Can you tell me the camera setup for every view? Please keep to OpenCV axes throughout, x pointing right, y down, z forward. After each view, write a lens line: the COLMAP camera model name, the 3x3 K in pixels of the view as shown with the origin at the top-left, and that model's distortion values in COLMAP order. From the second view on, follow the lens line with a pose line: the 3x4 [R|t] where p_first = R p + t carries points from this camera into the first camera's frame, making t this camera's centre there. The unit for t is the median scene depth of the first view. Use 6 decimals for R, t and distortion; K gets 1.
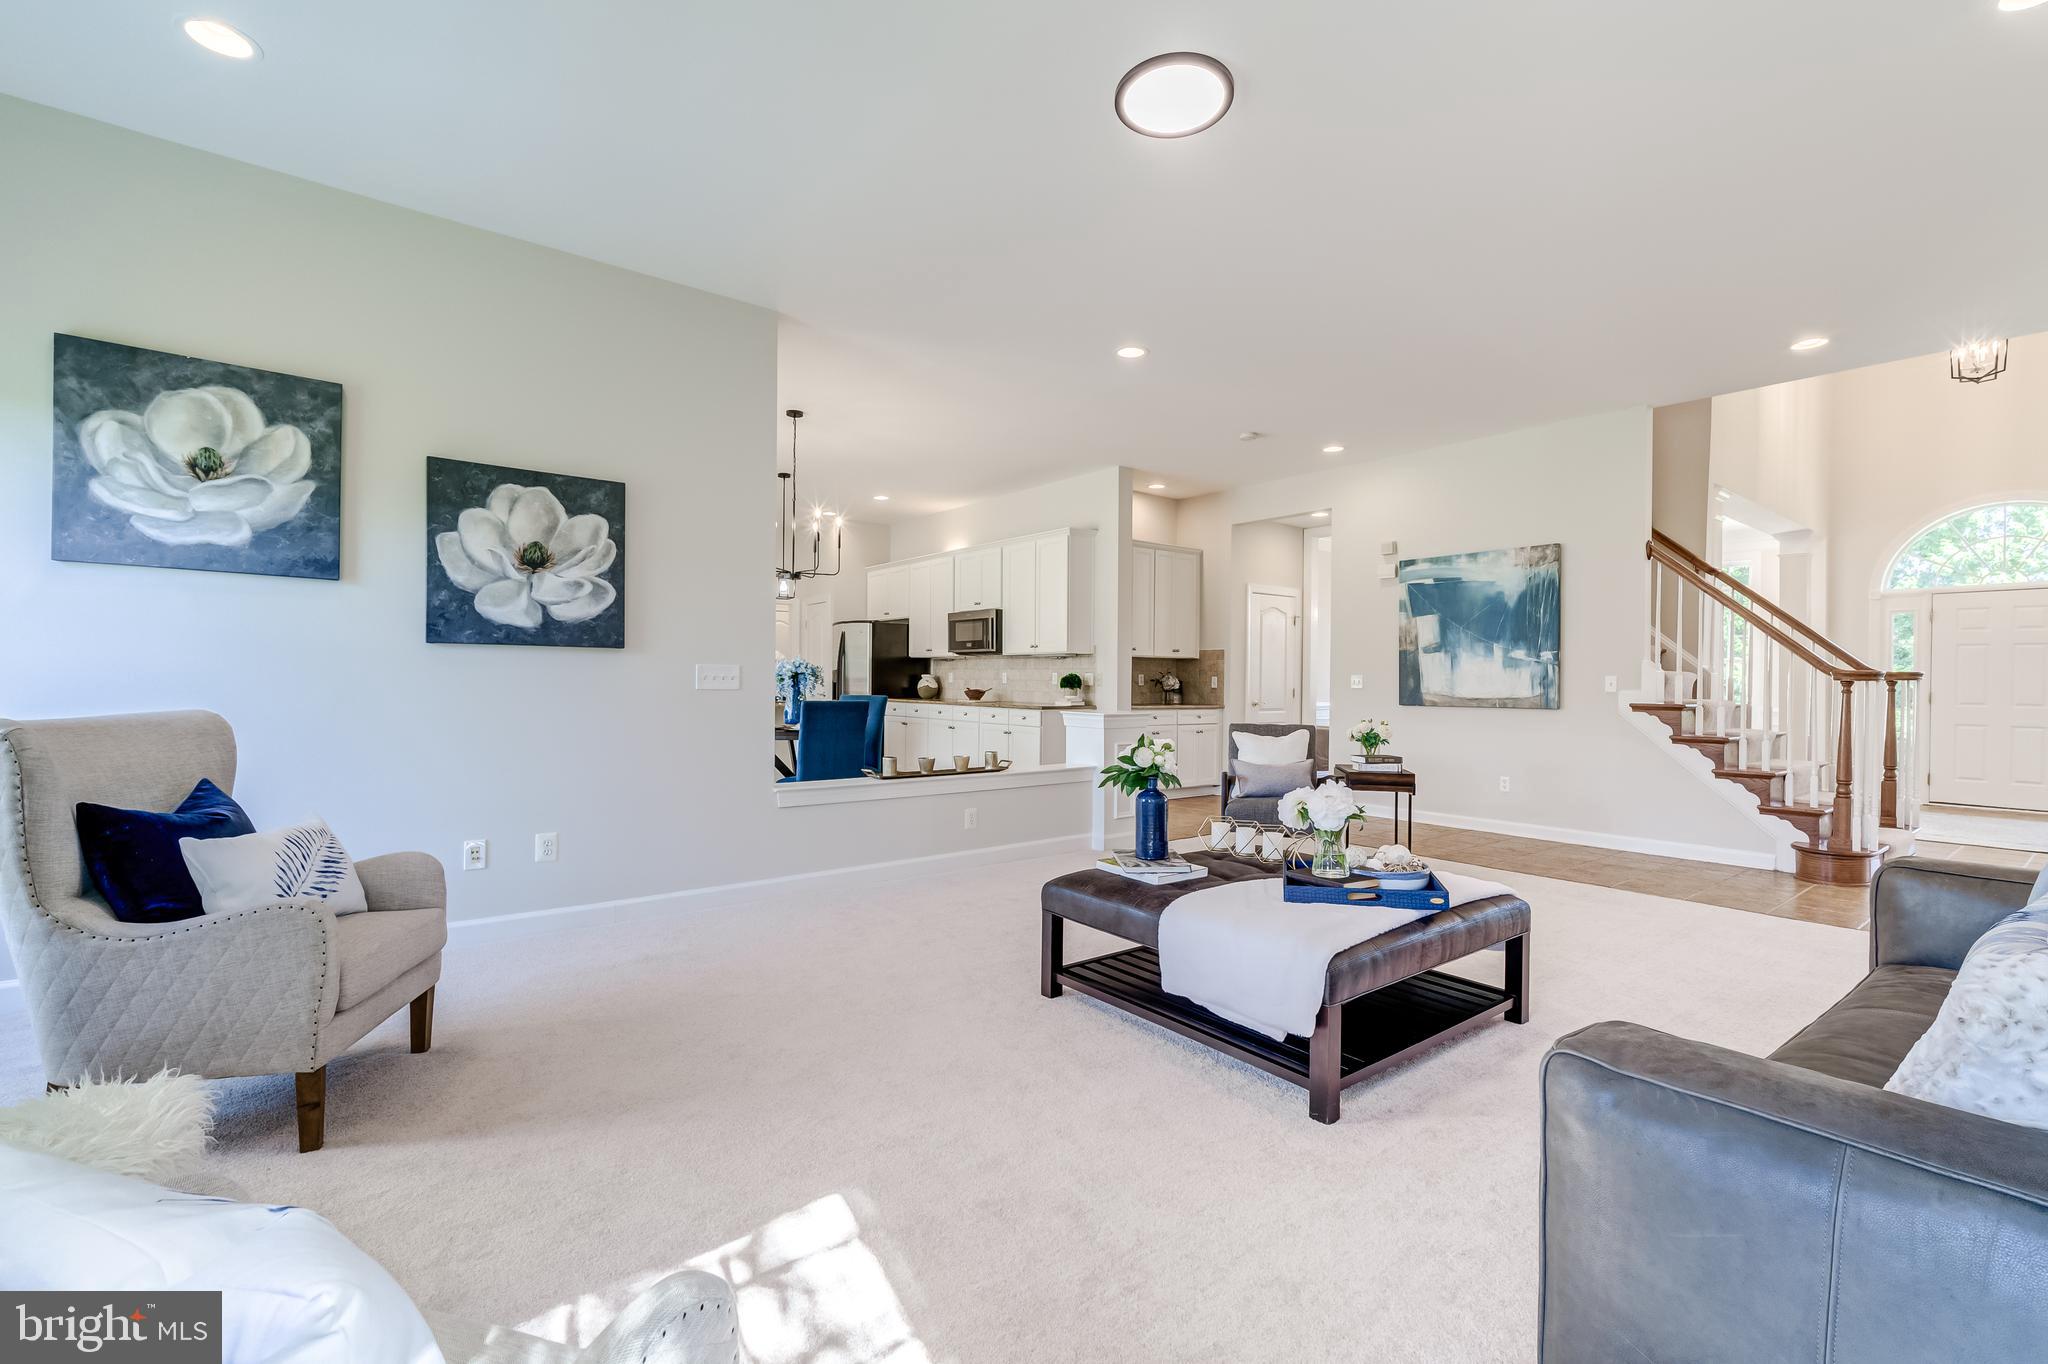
lens RADIAL K [[899.3, 0, 1030.1], [0, 899.3, 685.6], [0, 0, 1]] dist [0.003377, 0.001394]
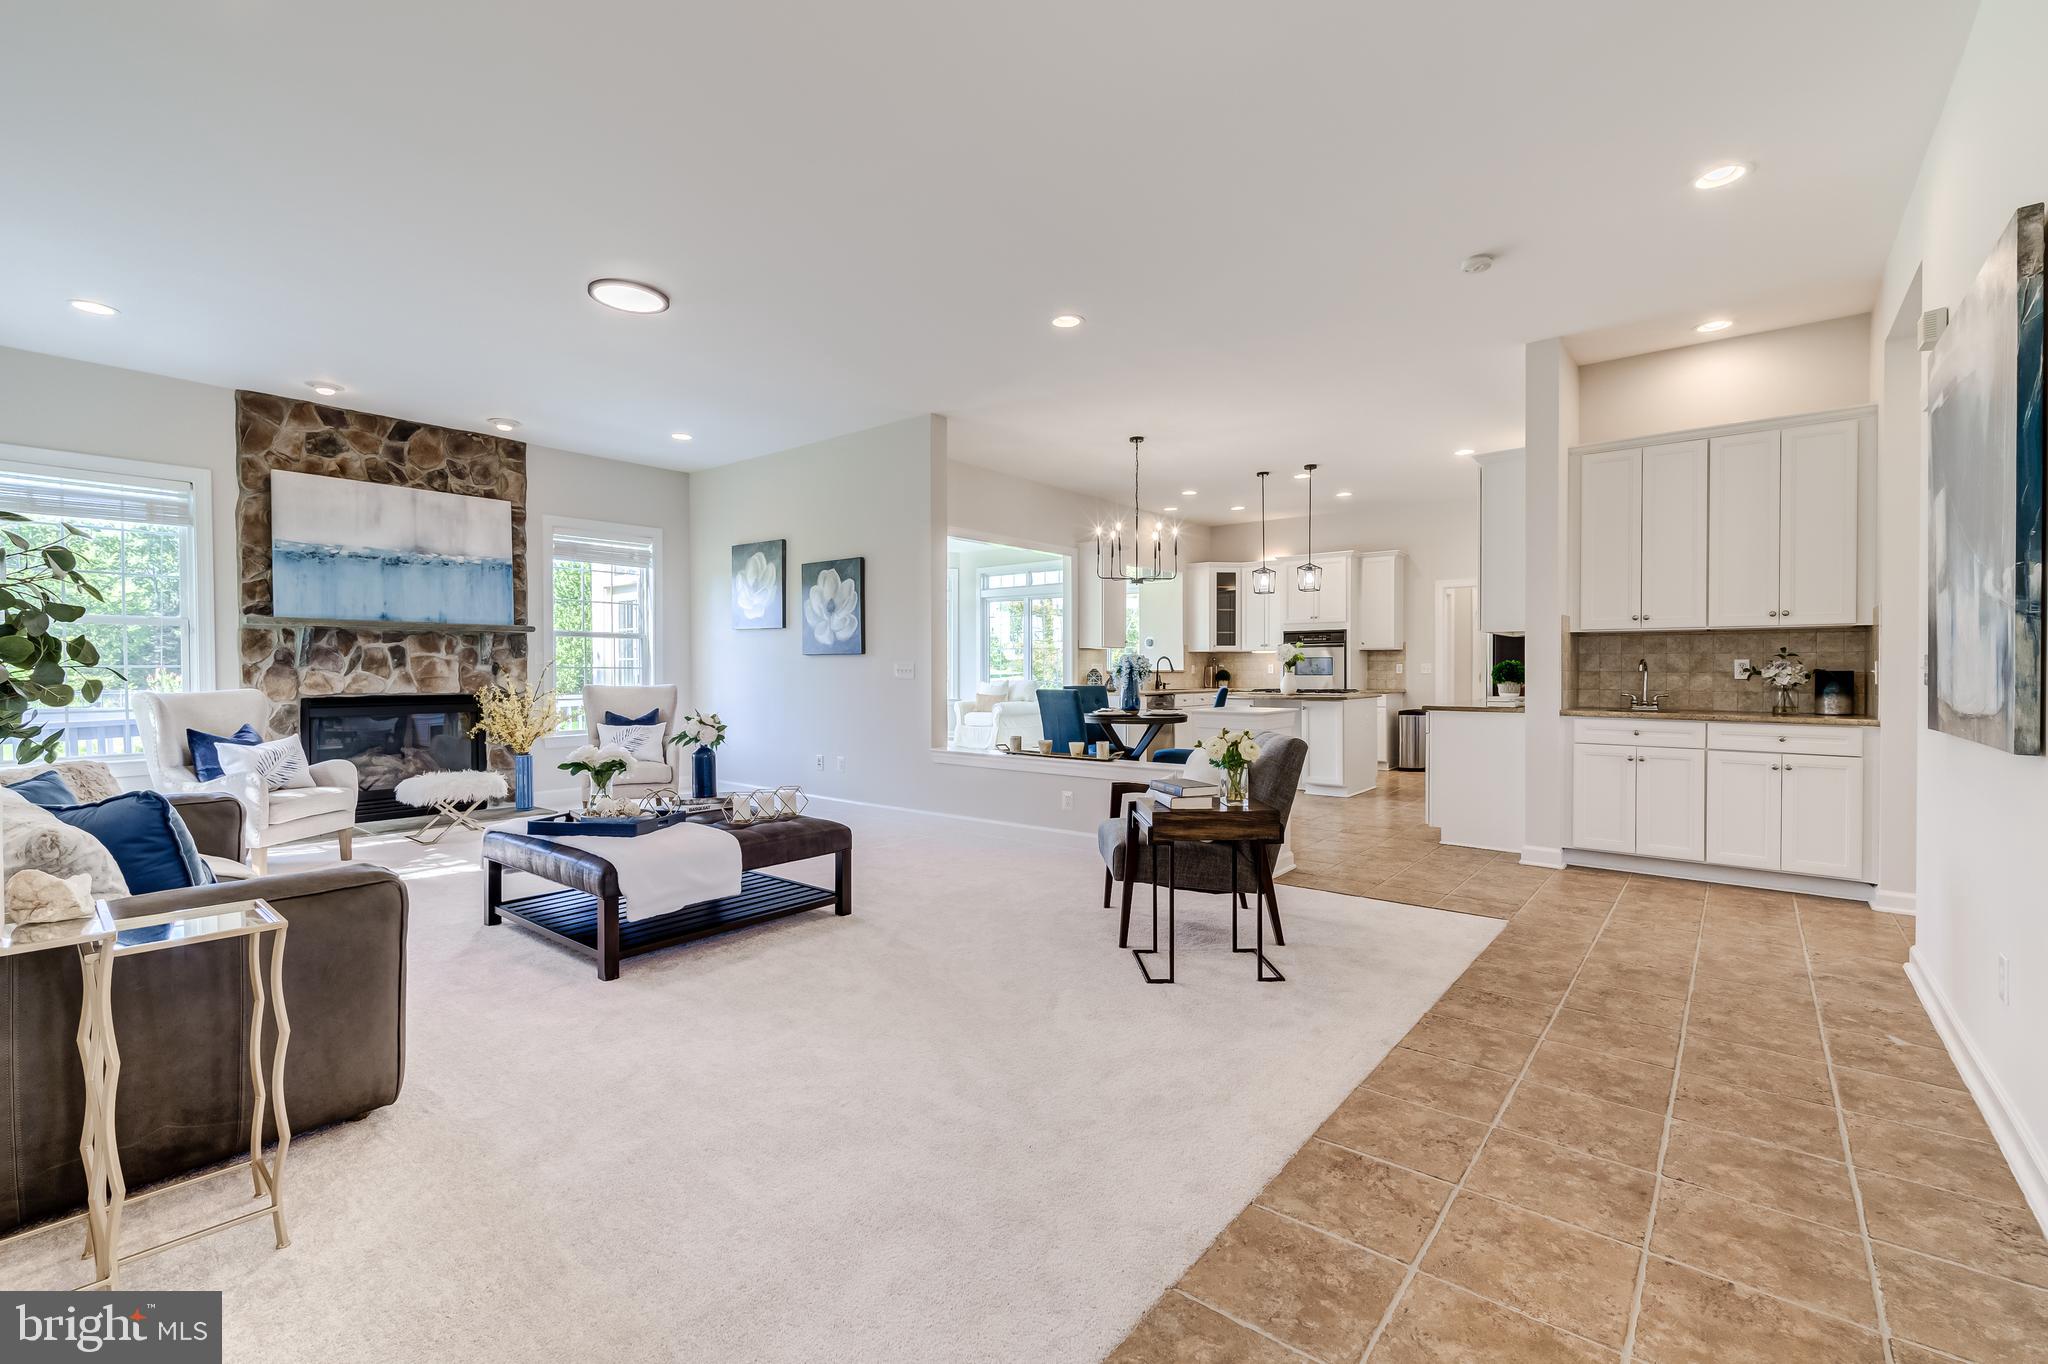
lens RADIAL K [[899.3, 0, 1013.7], [0, 899.3, 680.8], [0, 0, 1]] dist [0.003377, 0.001394]
pose [[0.206362, 0.006147, -0.978456, 0.731644], [-0.003068, 0.999979, 0.005635, -0.001417], [0.978471, 0.001839, 0.206377, 0.537719]]
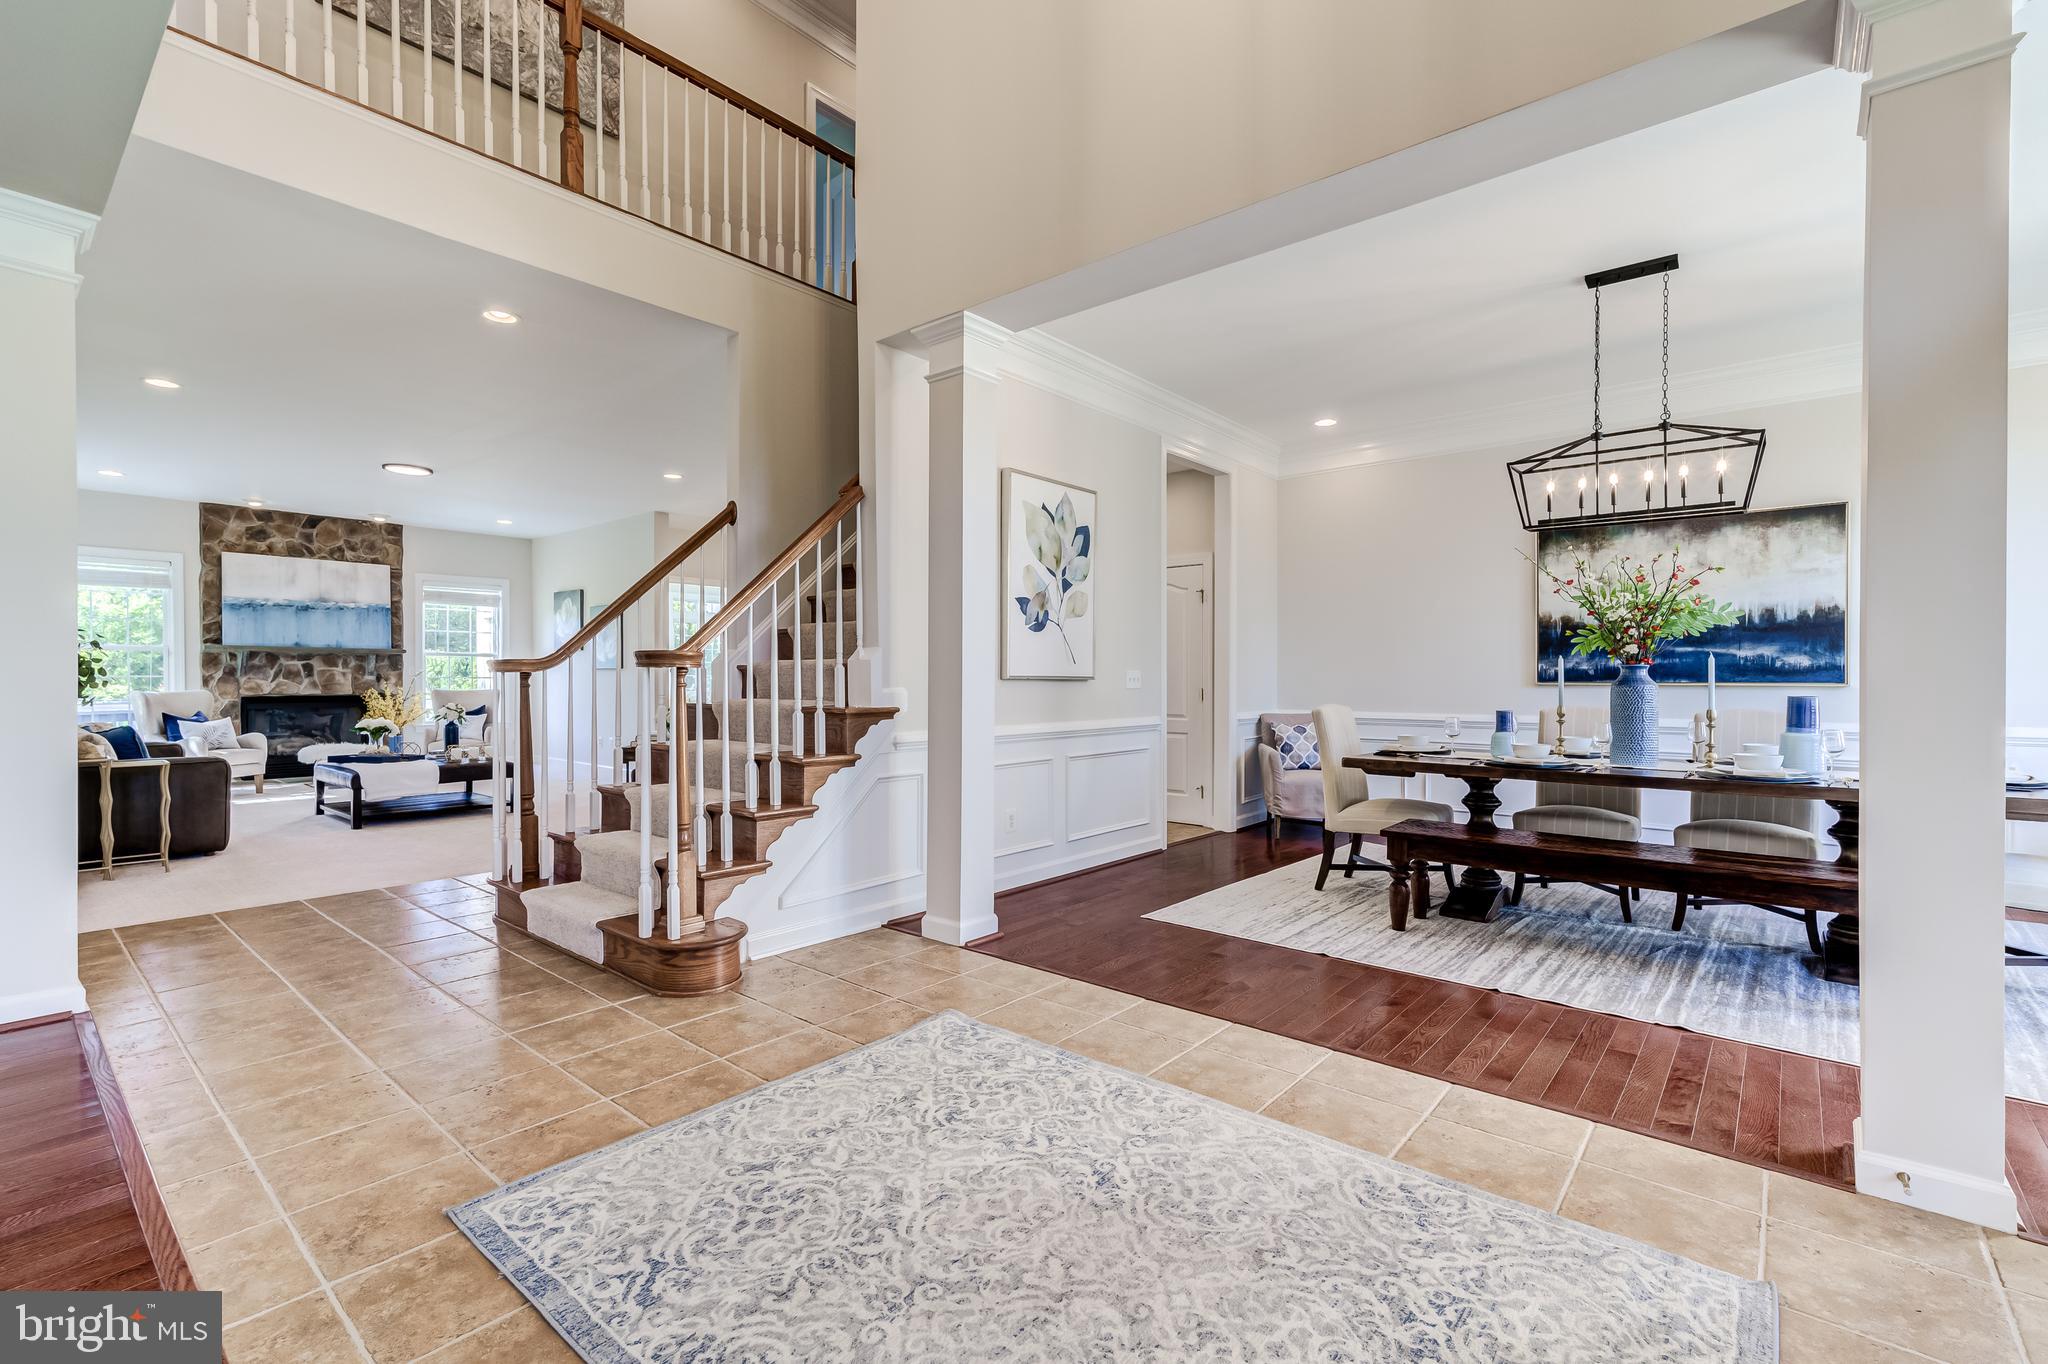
lens RADIAL K [[899.3, 0, 1020.8], [0, 899.3, 686.2], [0, 0, 1]] dist [0.003377, 0.001394]
pose [[0.199440, 0.000664, -0.979910, 1.228459], [-0.004882, 0.999988, -0.000316, 0.000884], [0.979898, 0.004847, 0.199441, 0.872818]]
